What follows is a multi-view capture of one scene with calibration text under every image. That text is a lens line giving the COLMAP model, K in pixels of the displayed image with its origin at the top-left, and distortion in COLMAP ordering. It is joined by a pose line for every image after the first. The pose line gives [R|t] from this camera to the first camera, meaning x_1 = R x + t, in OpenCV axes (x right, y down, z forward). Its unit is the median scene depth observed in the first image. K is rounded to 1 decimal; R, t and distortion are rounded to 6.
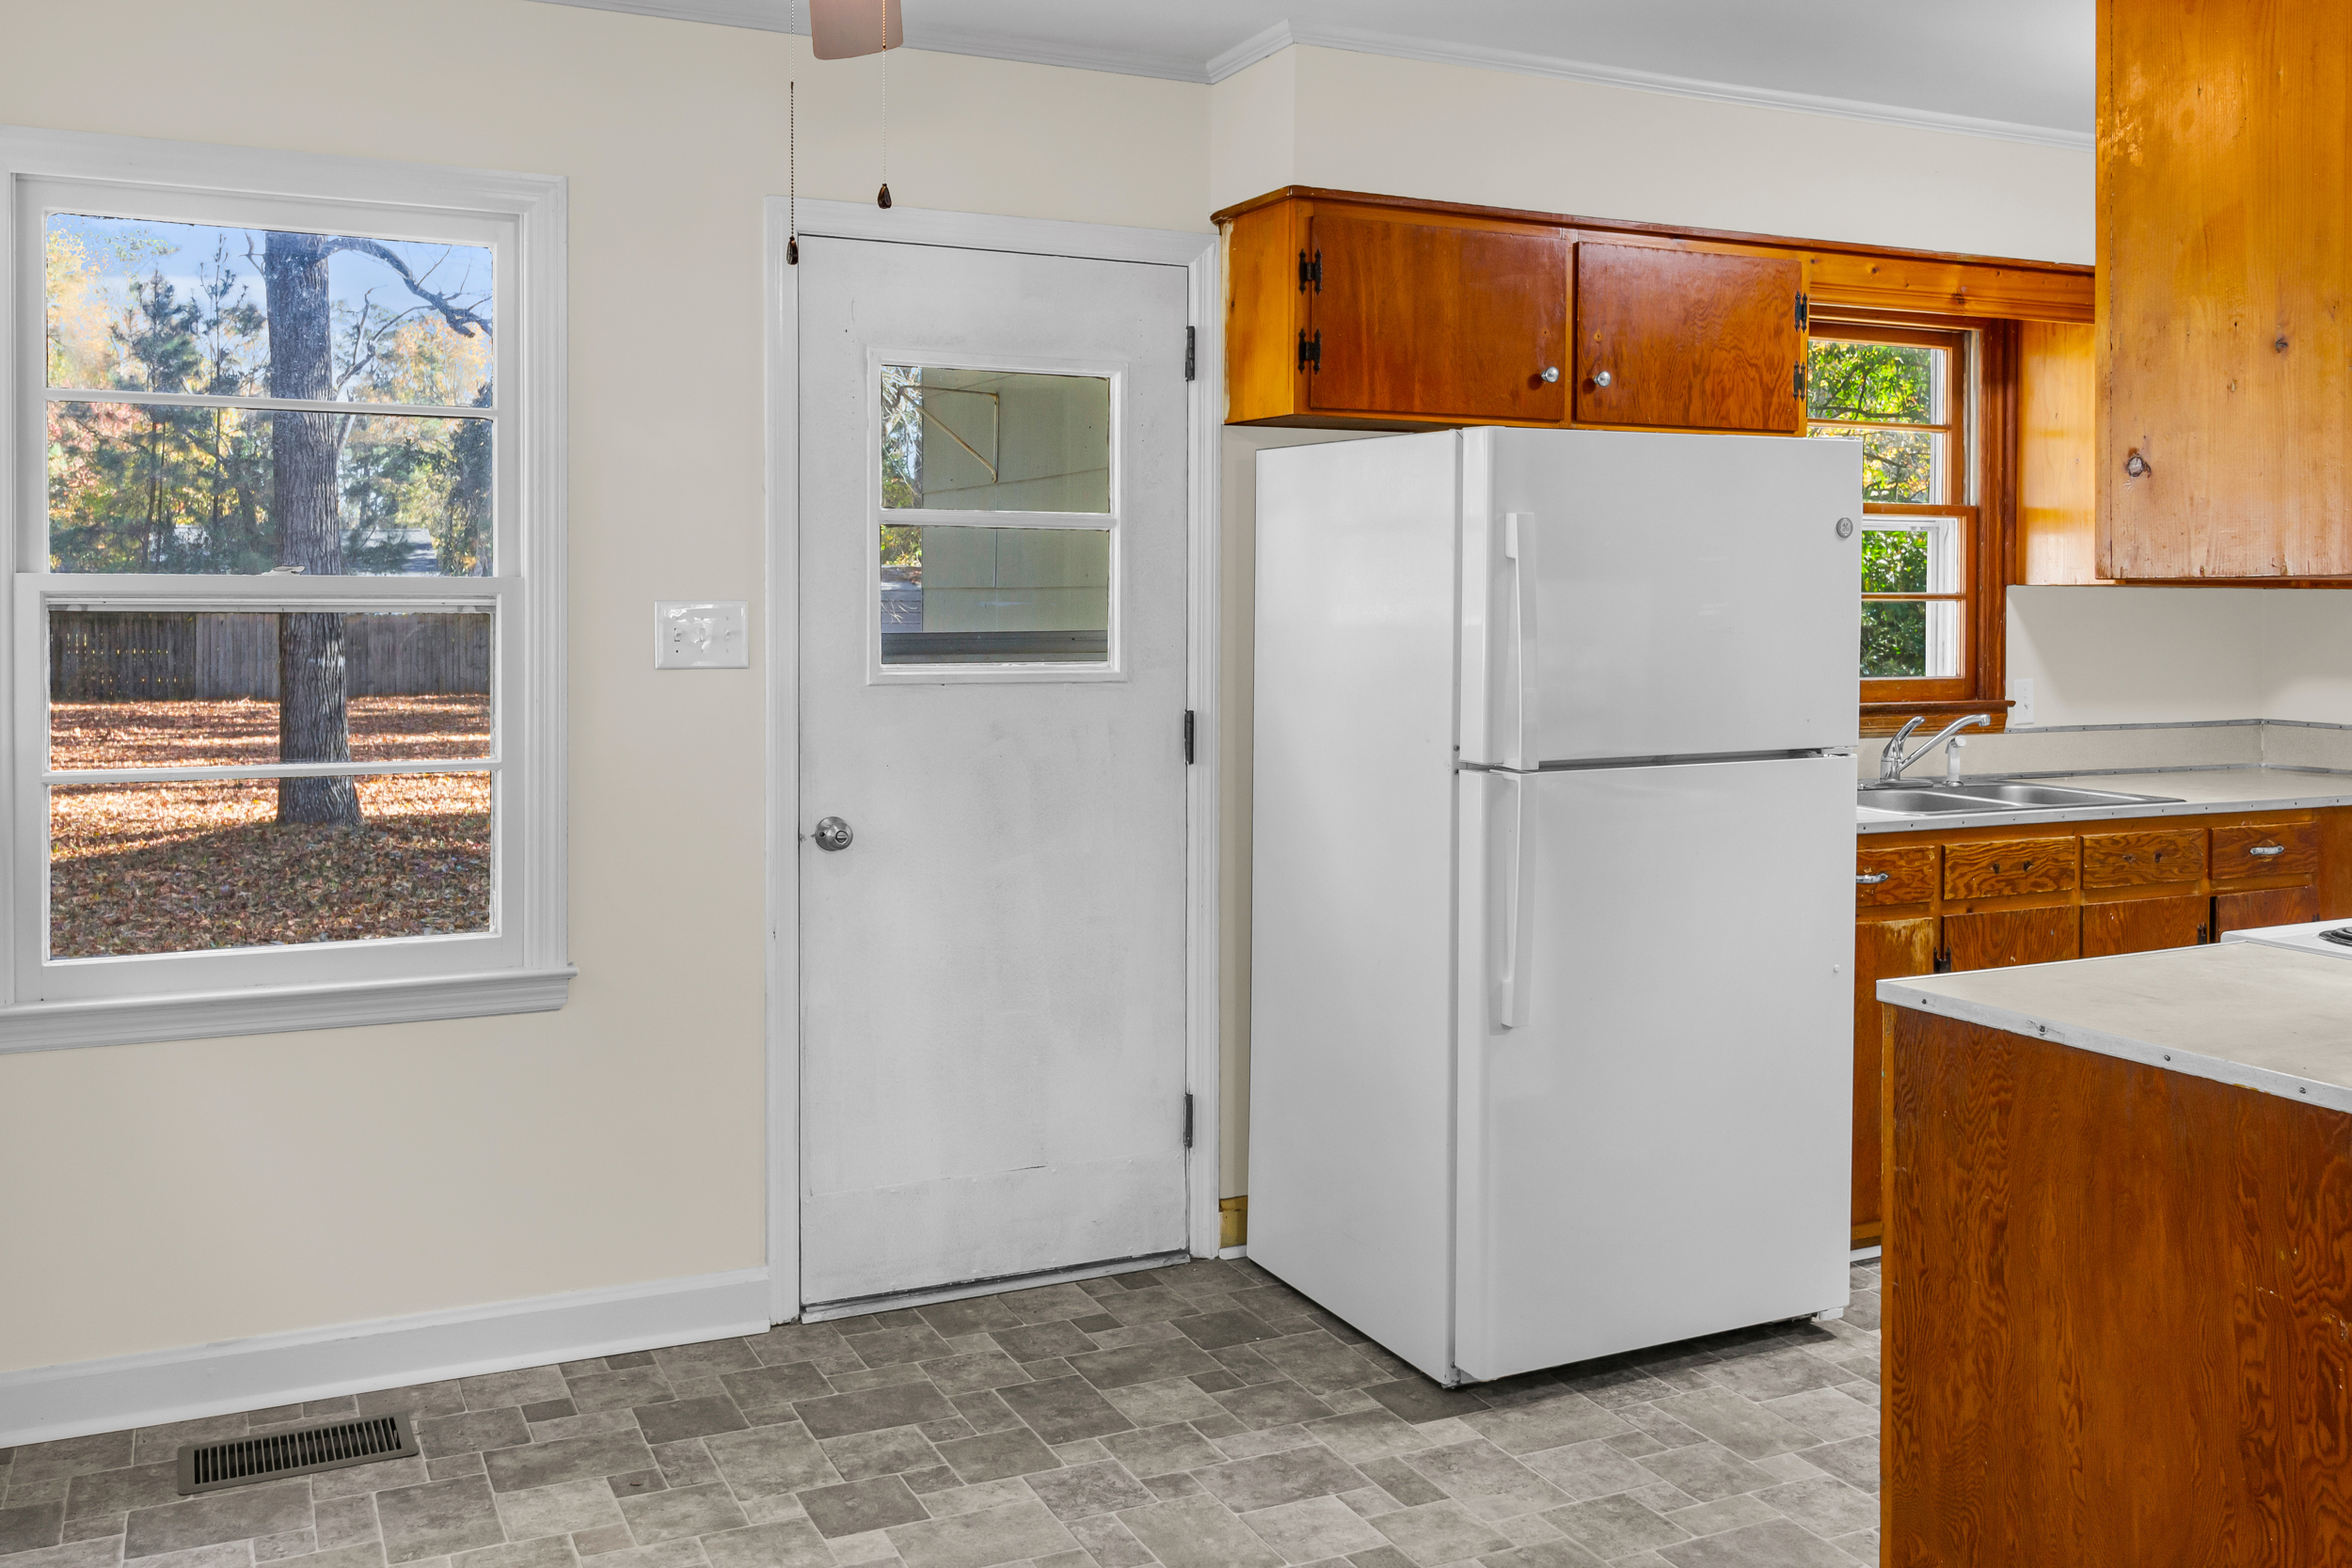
lens RADIAL K [[2000.8, 0, 1172.0], [0, 2000.8, 635.9], [0, 0, 1]] dist [-0.000958, 0.003375]
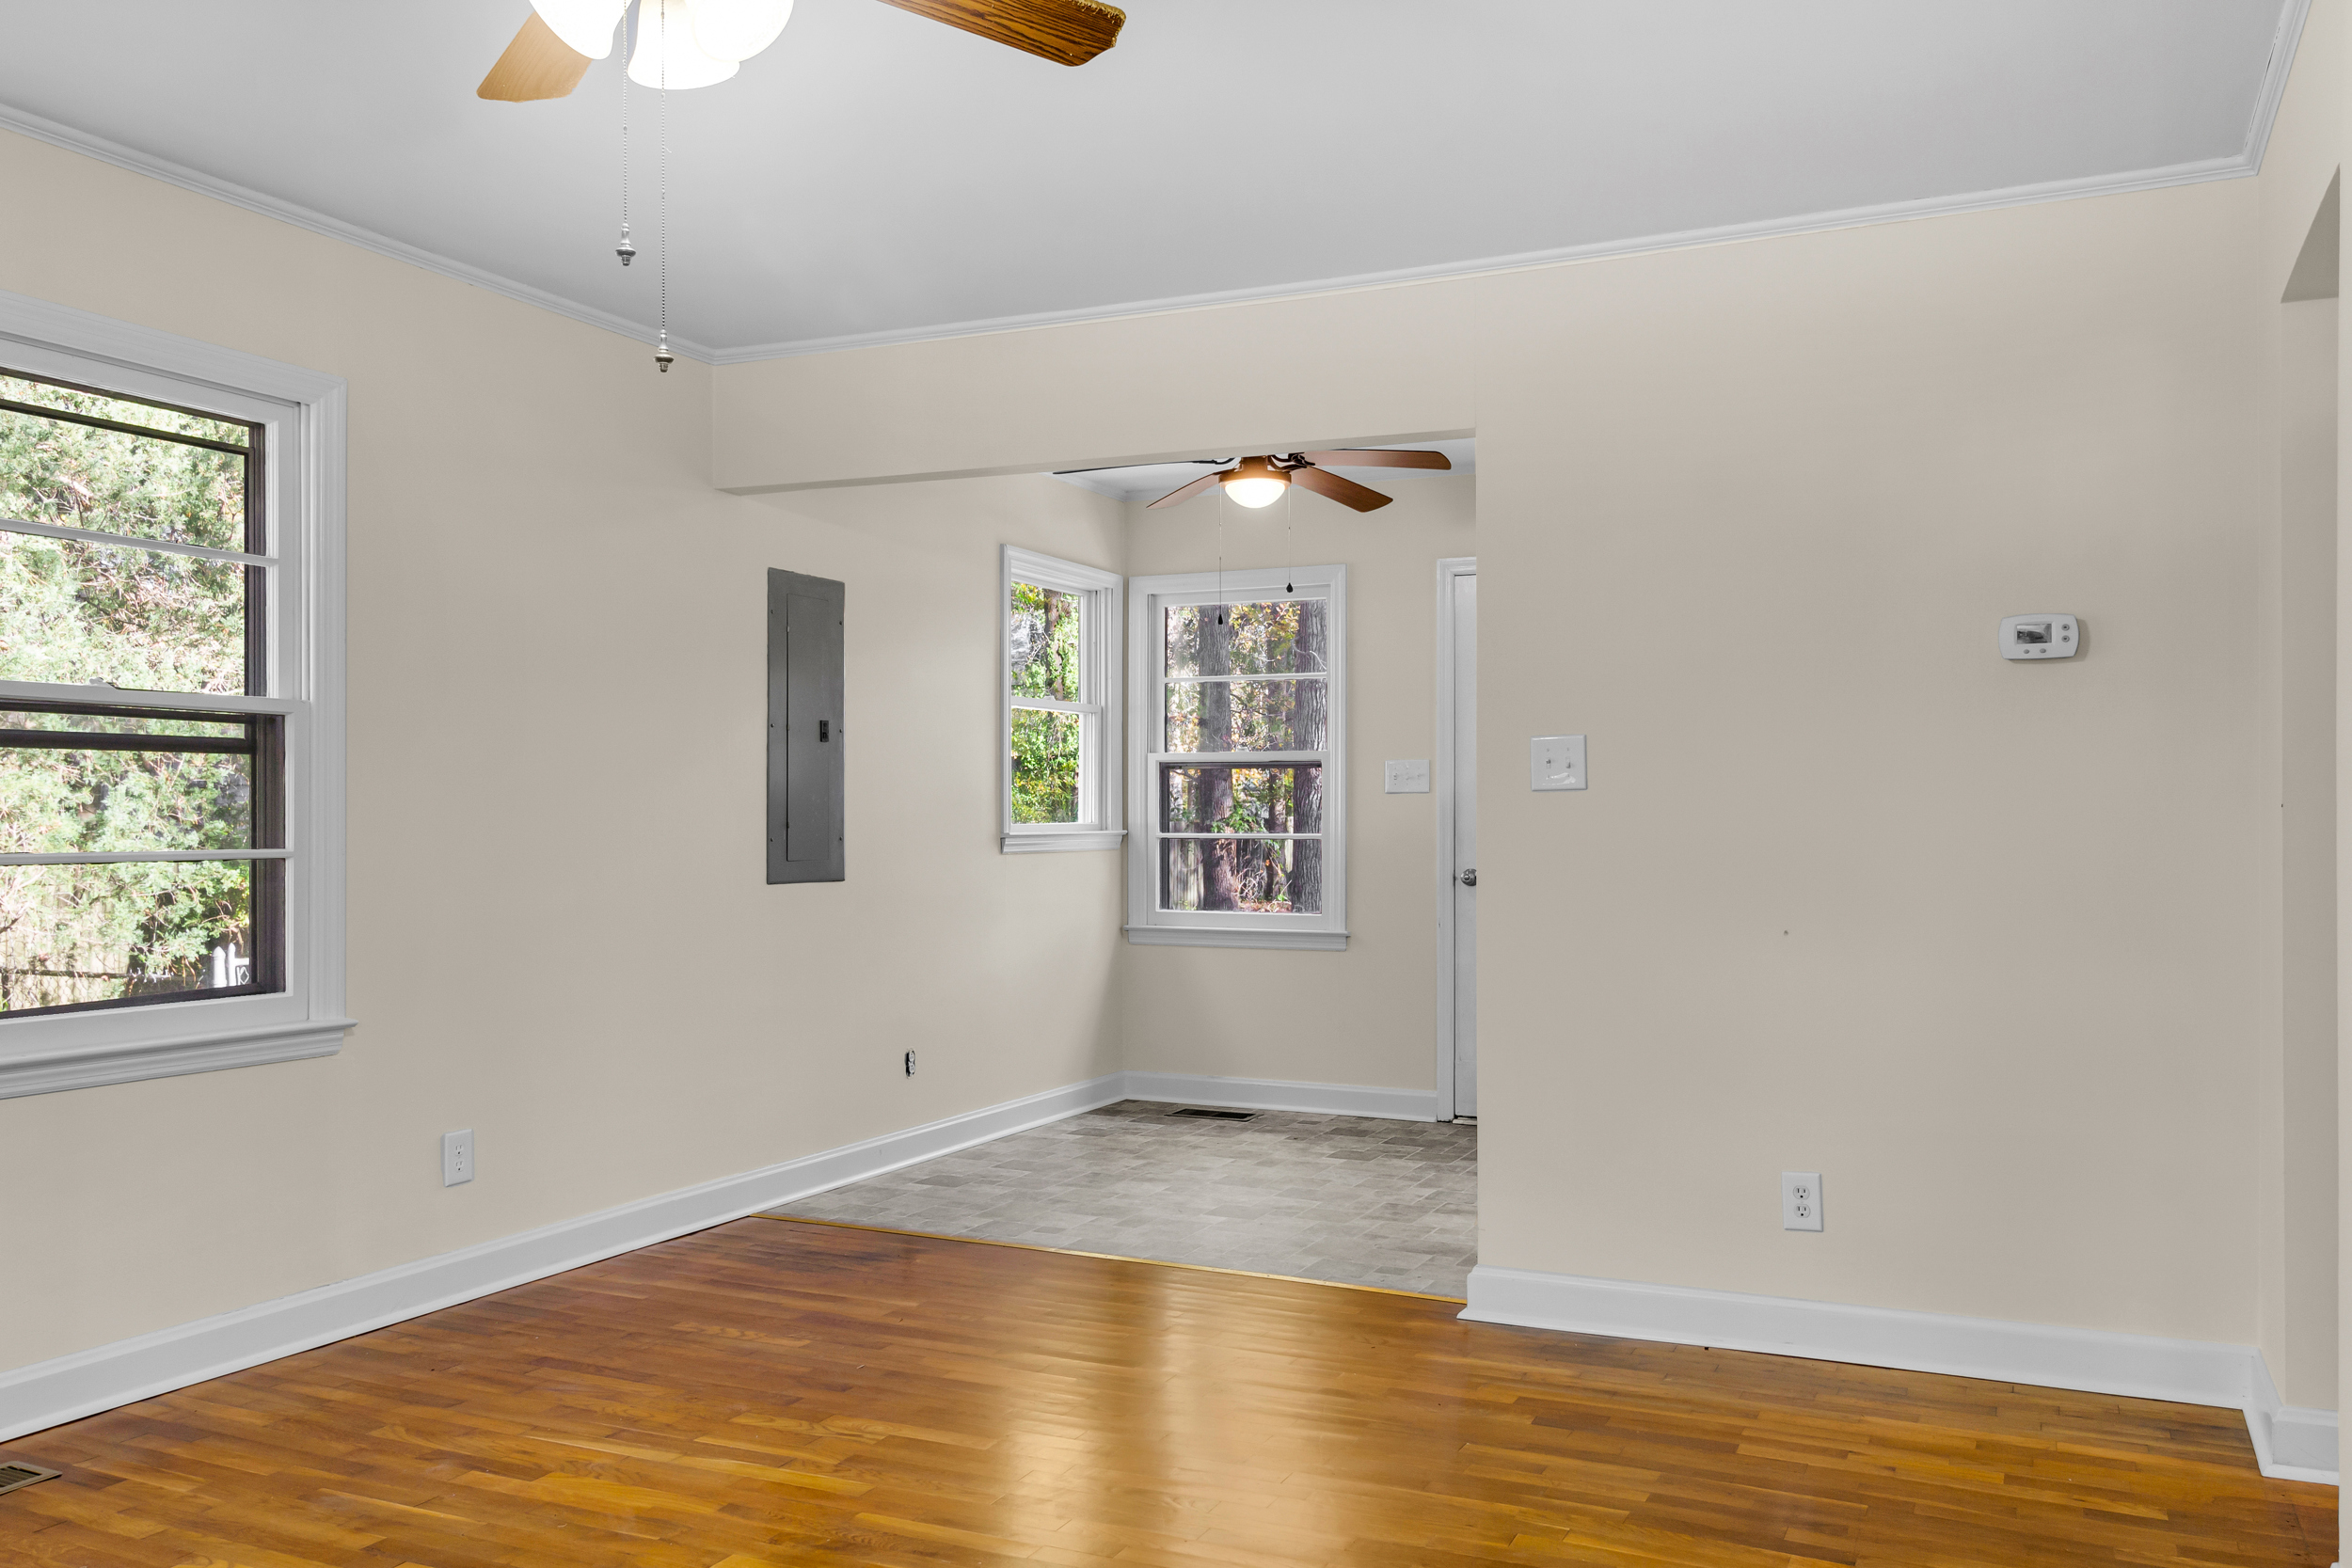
lens RADIAL K [[1864.6, 0, 1180.1], [0, 1864.6, 823.5], [0, 0, 1]] dist [0.003676, 0.000100]
pose [[0.633604, 0.000129, -0.773657, 0.999435], [-0.008583, 0.999940, -0.006863, 0.056305], [0.773610, 0.010989, 0.633567, -0.359334]]
